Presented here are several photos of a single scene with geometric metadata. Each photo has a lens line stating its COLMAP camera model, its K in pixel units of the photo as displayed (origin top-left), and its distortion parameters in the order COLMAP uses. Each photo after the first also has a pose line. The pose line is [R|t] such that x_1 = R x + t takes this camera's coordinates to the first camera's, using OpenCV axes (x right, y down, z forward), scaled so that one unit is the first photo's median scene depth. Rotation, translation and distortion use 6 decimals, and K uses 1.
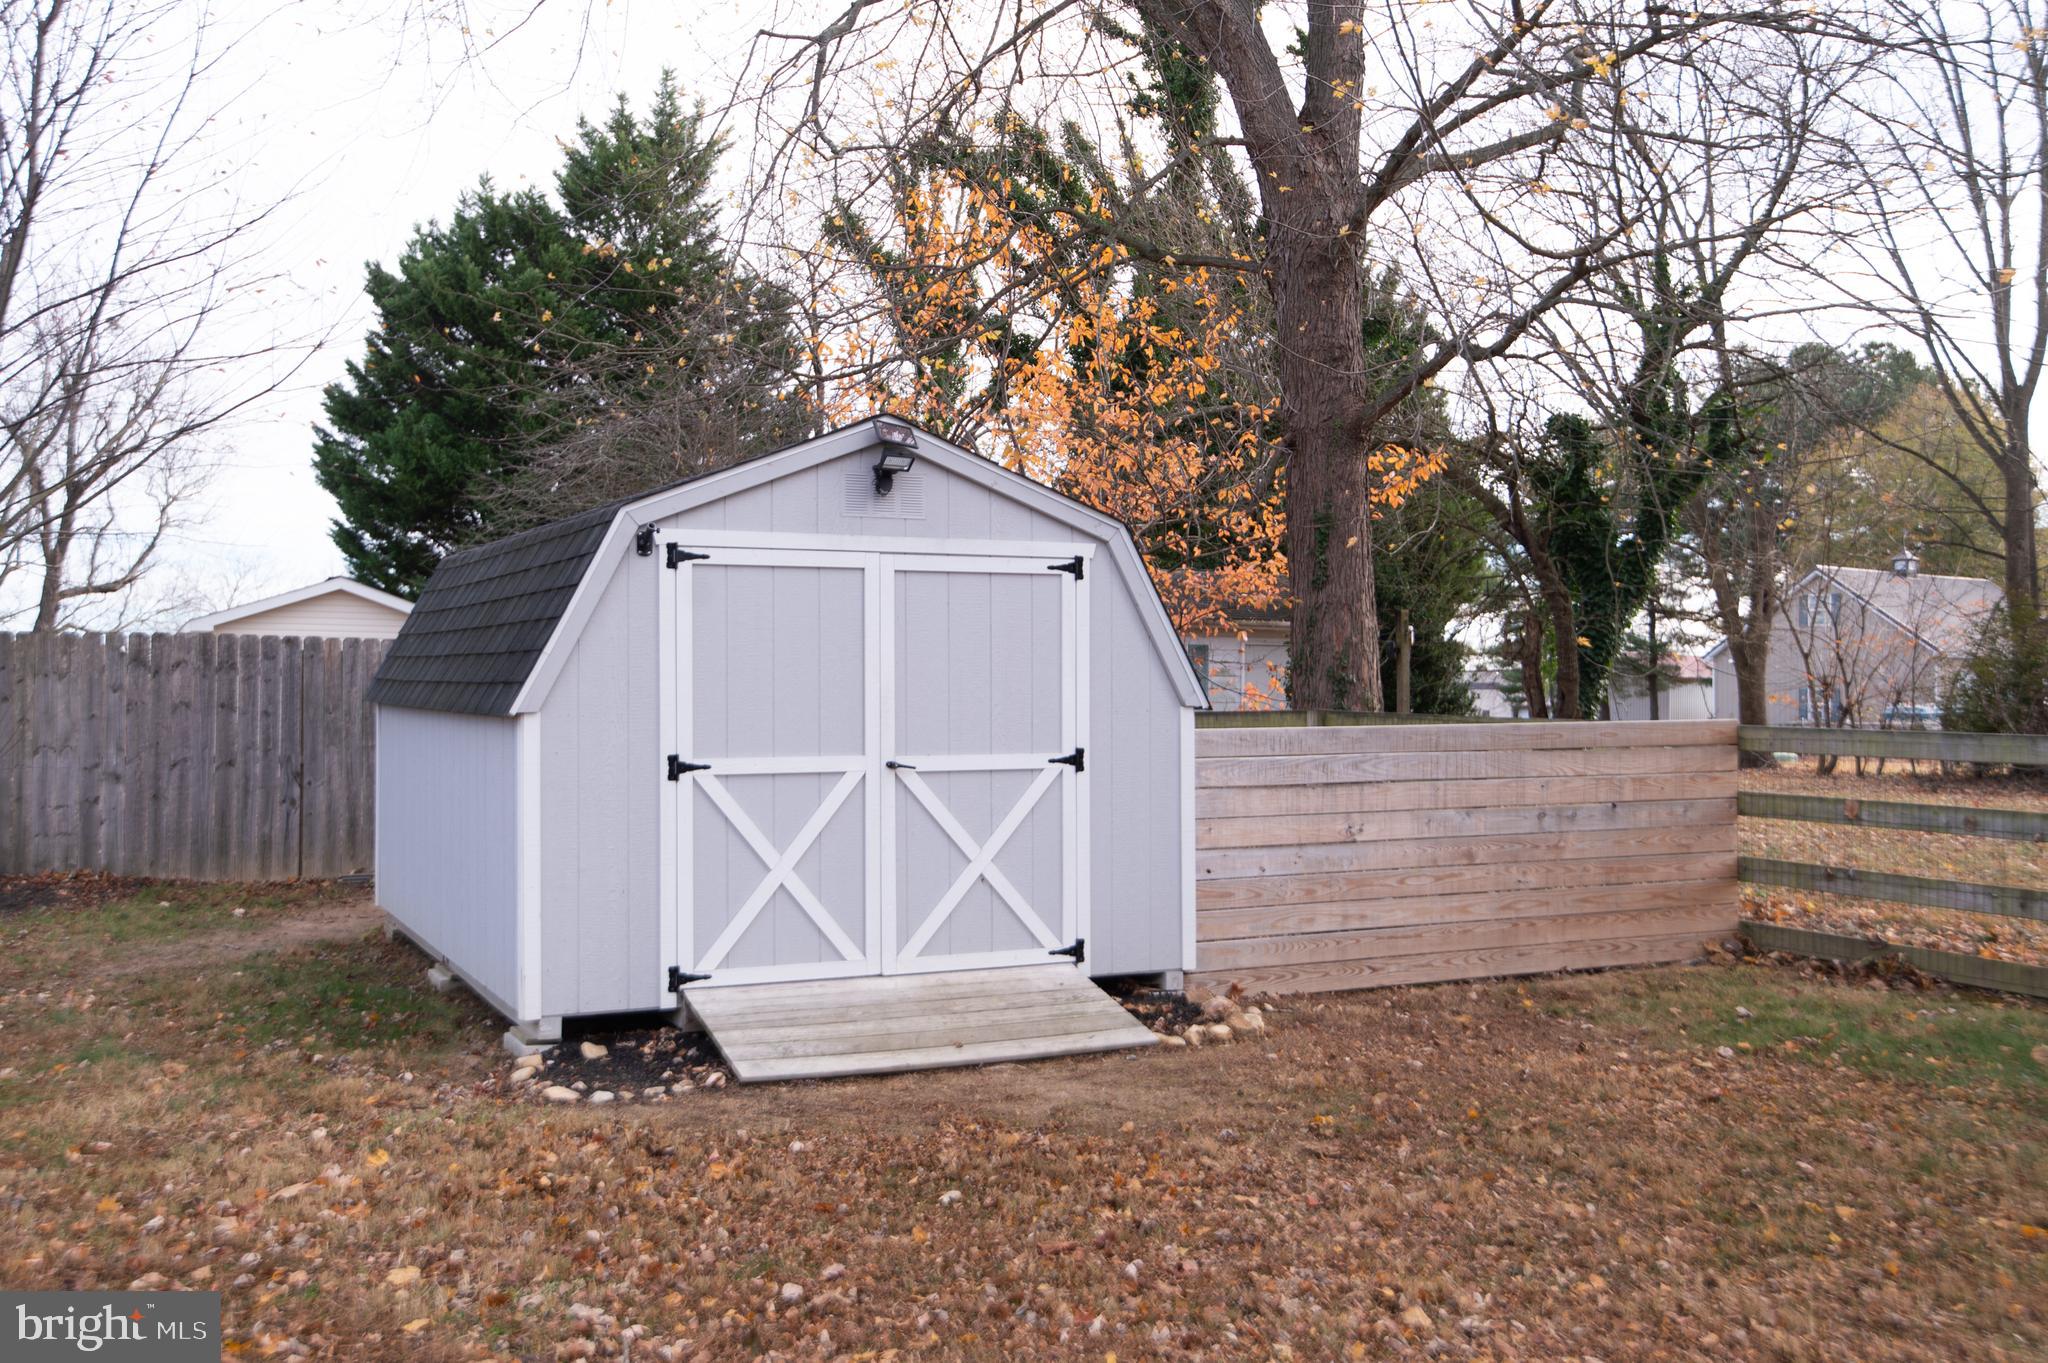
lens RADIAL K [[1969.4, 0, 1024.0], [0, 1969.4, 681.5], [0, 0, 1]] dist [-0.013793, 0.003012]
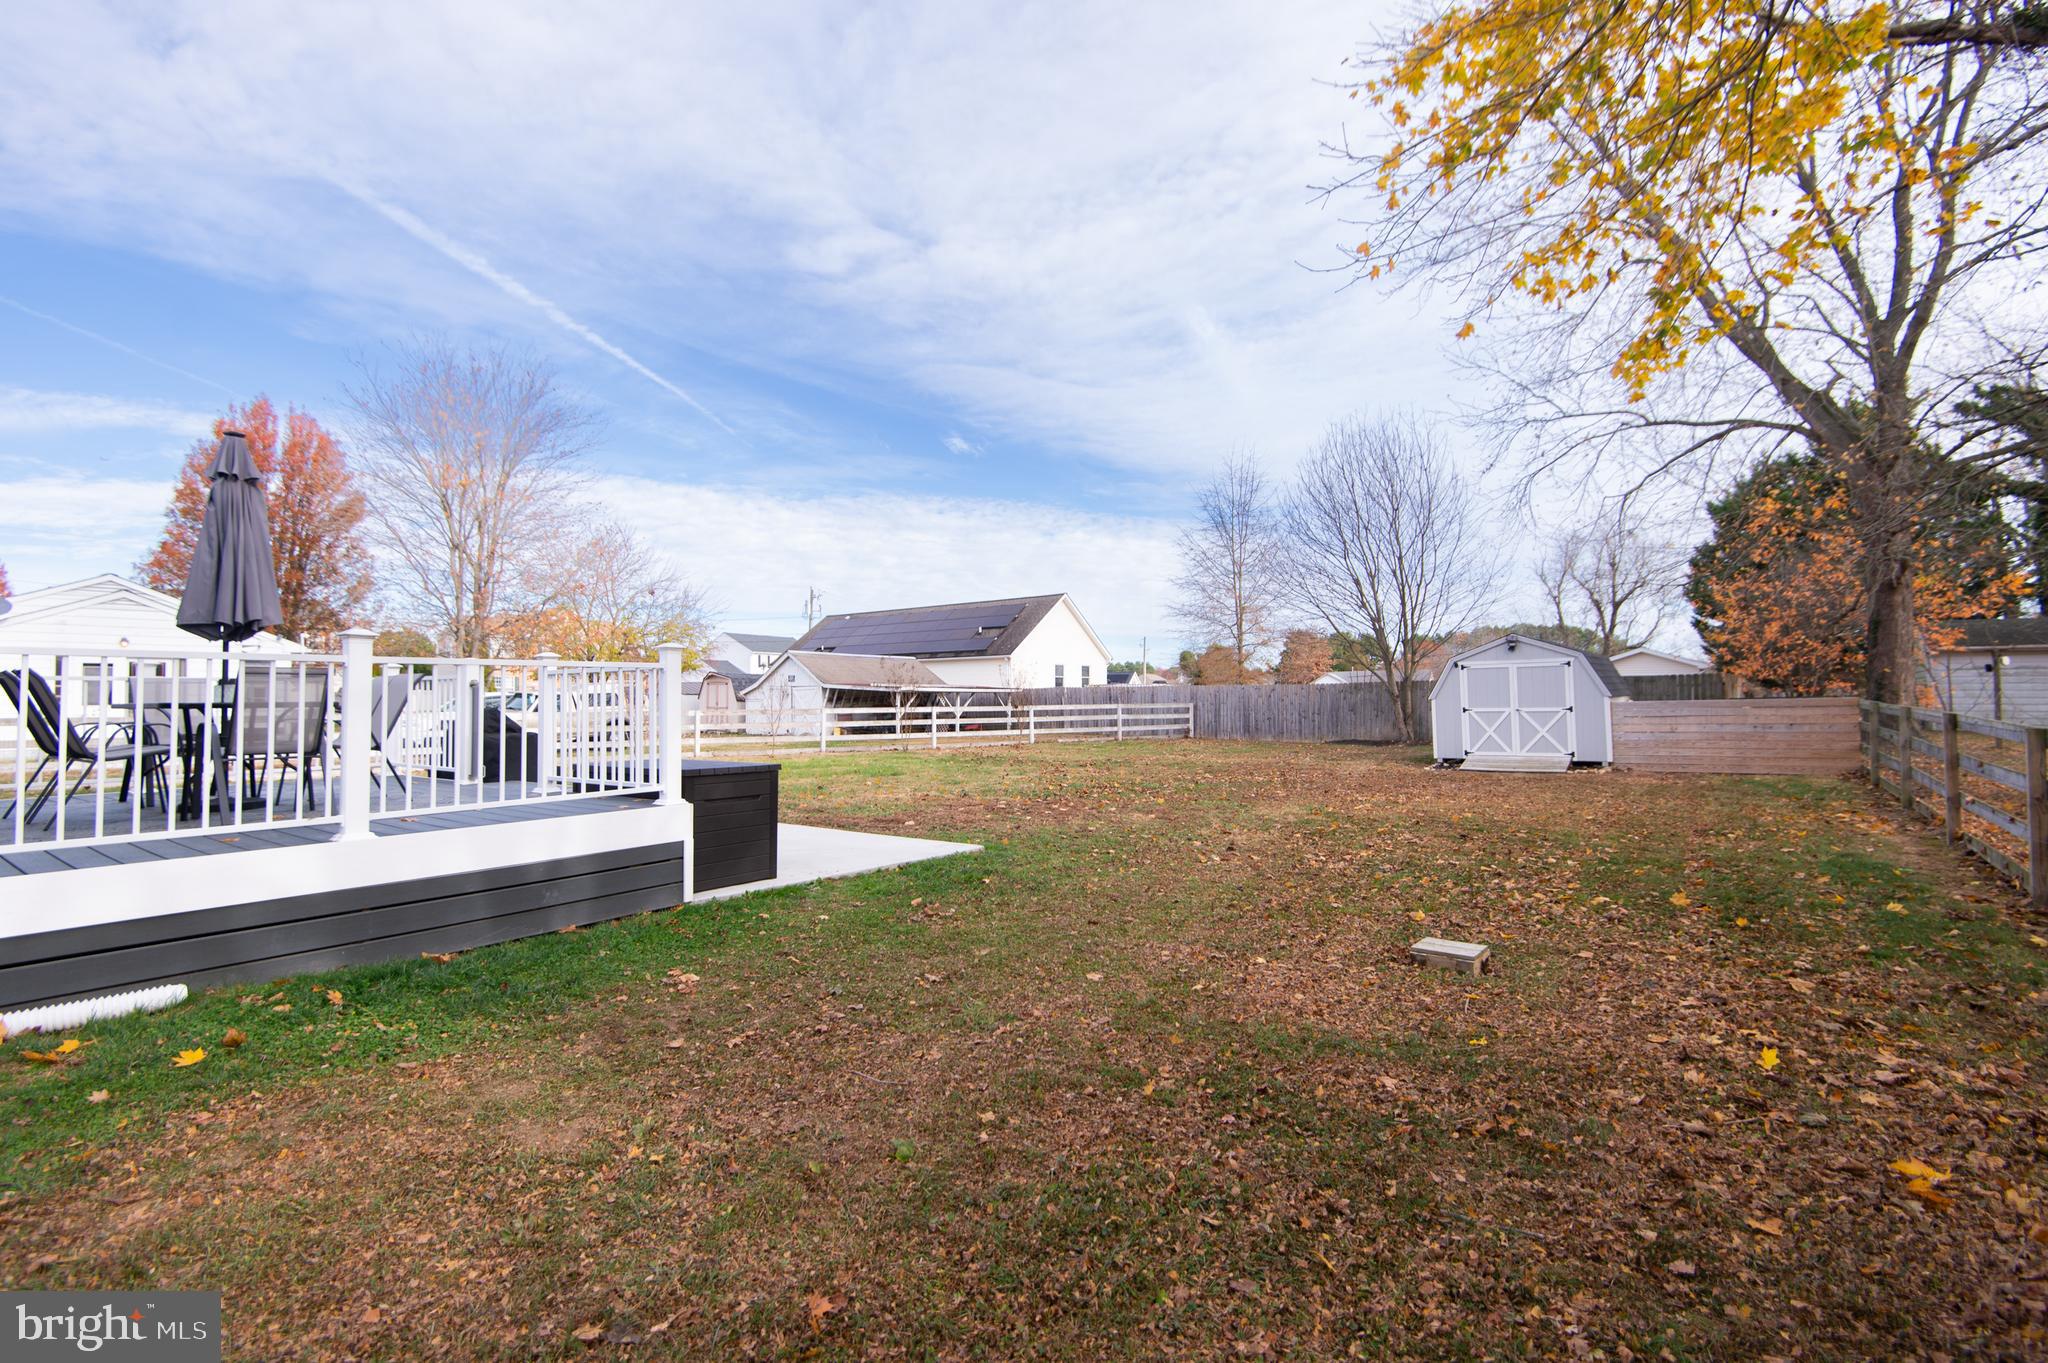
lens RADIAL K [[939.3, 0, 1032.1], [0, 939.3, 673.6], [0, 0, 1]] dist [0.046640, -0.032590]
pose [[0.475235, -0.031956, -0.879278, 0.318874], [0.017632, 0.999485, -0.026795, -0.000825], [0.879682, -0.002769, 0.475554, -0.248922]]
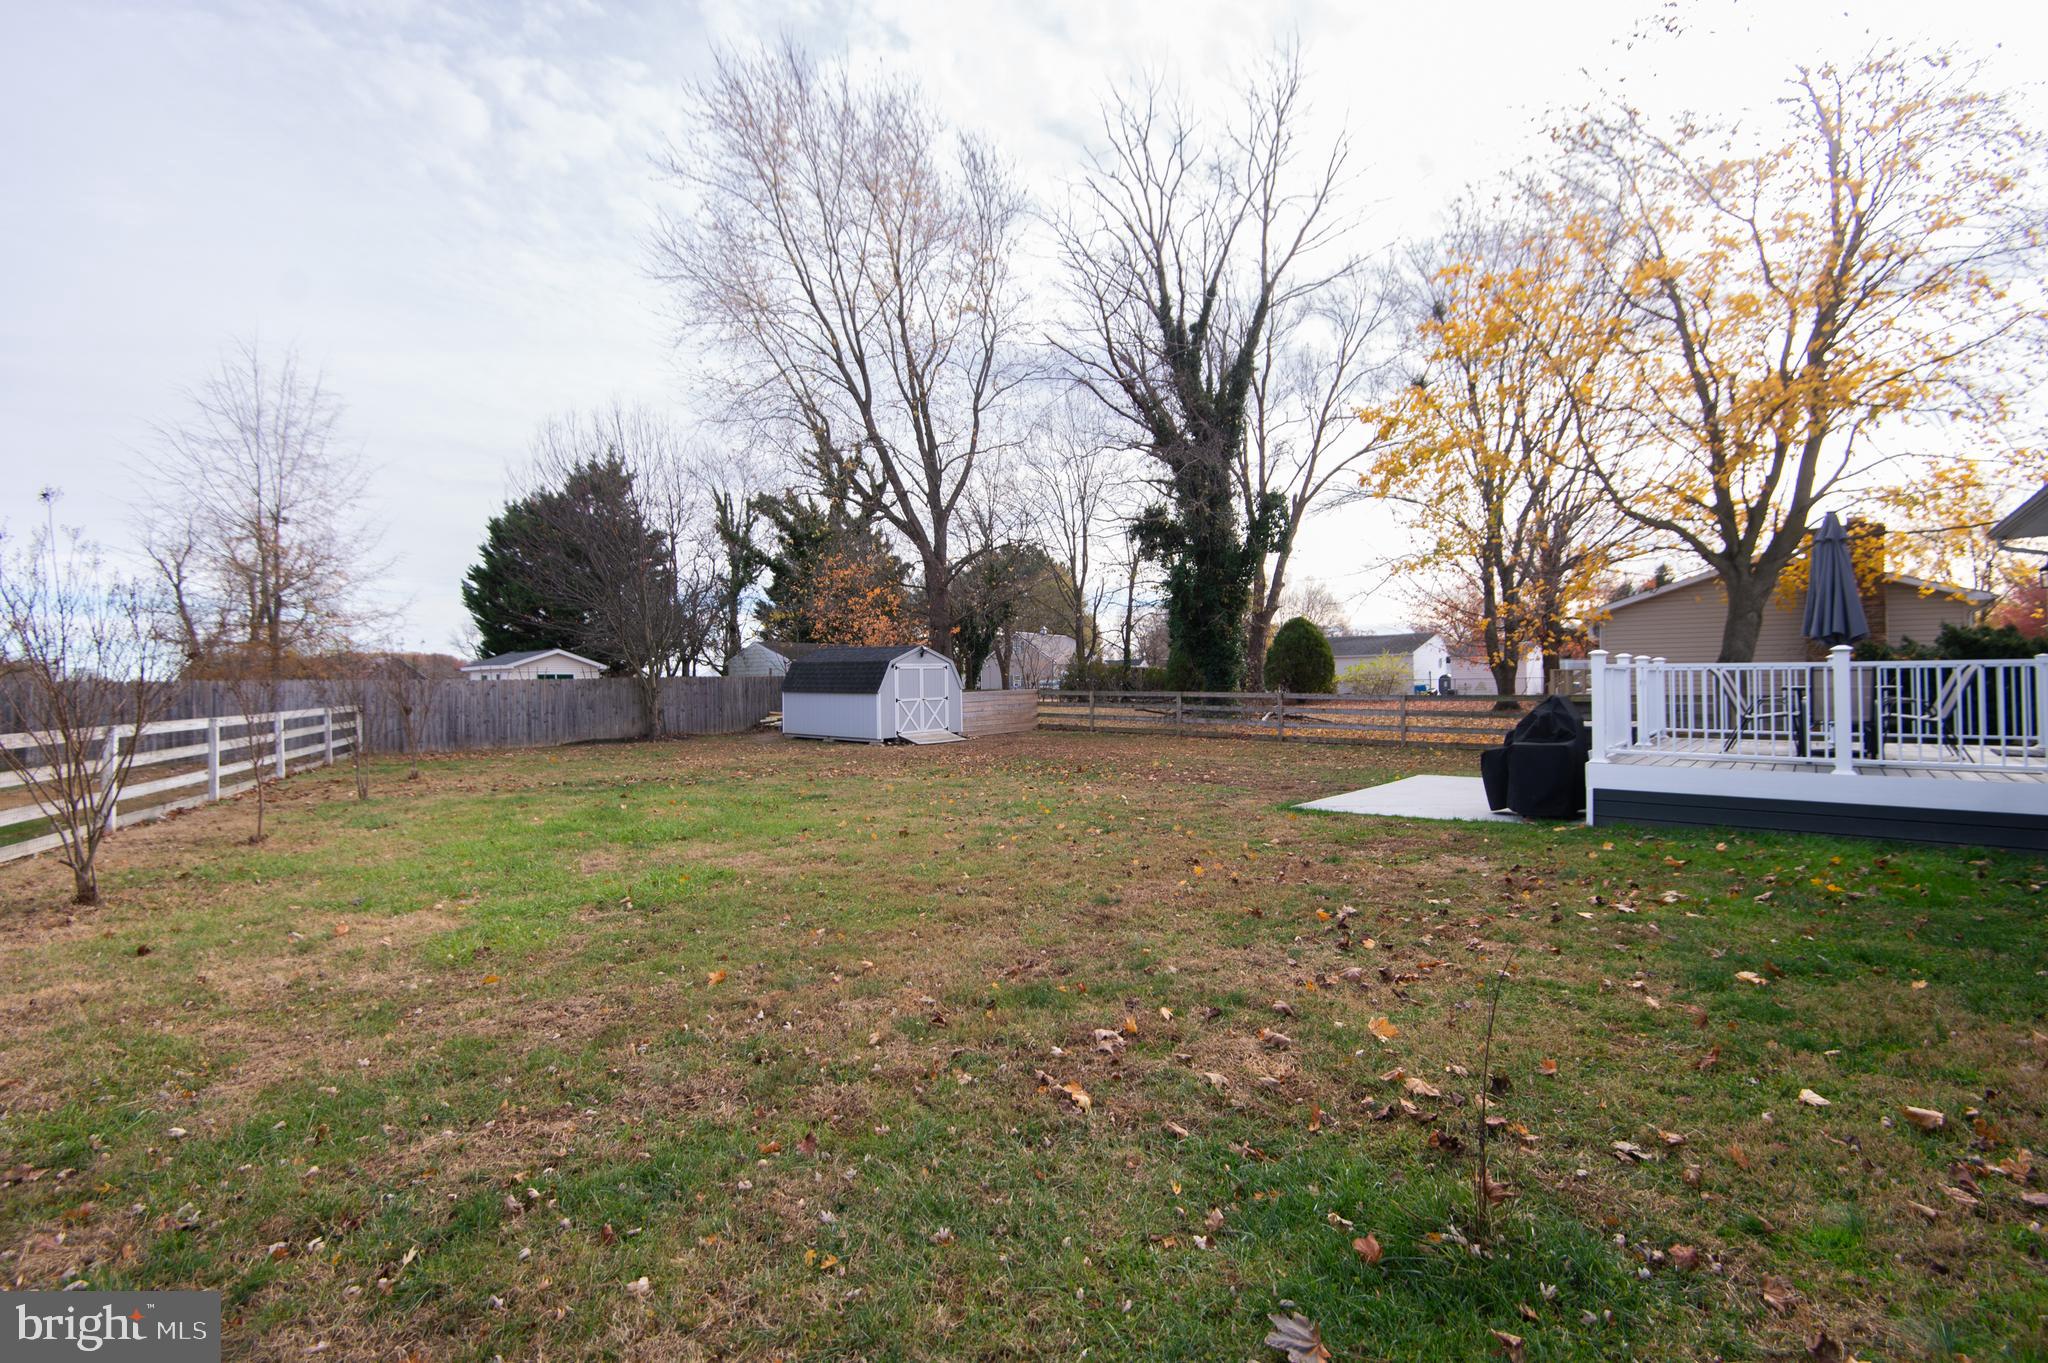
lens RADIAL K [[939.3, 0, 1032.1], [0, 939.3, 673.6], [0, 0, 1]] dist [0.046640, -0.032590]
pose [[0.912726, -0.014800, 0.408305, -0.234998], [0.013279, 0.999890, 0.006560, -0.013514], [-0.408357, -0.000565, 0.912822, -0.458912]]
